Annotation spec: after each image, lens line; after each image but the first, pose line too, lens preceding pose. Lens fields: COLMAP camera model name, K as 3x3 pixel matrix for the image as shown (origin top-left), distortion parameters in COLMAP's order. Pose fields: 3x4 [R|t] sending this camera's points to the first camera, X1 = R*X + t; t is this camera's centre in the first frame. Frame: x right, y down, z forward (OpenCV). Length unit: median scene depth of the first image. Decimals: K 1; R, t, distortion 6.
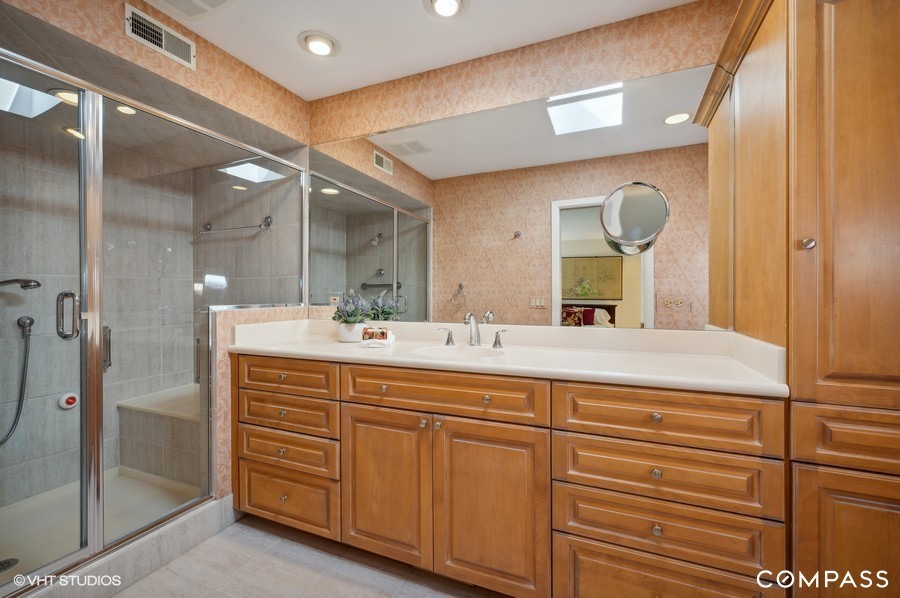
lens RADIAL K [[389.1, 0, 446.1], [0, 389.1, 298.2], [0, 0, 1]] dist [0.001014, 0.001087]
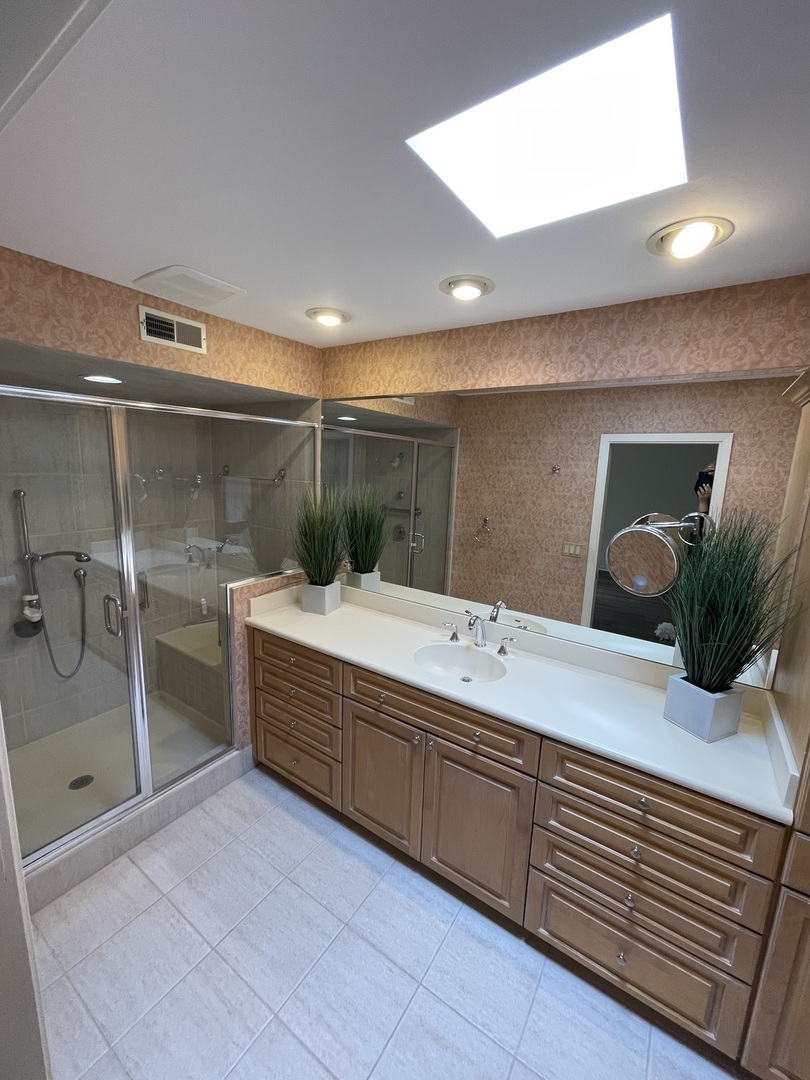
lens RADIAL K [[435.8, 0, 405.0], [0, 435.8, 540.0], [0, 0, 1]] dist [-0.013245, 0.011788]
pose [[0.983180, 0.068230, -0.169414, 0.056515], [-0.038779, 0.984435, 0.171418, -0.314214], [0.178473, -0.161965, 0.970523, -0.037563]]
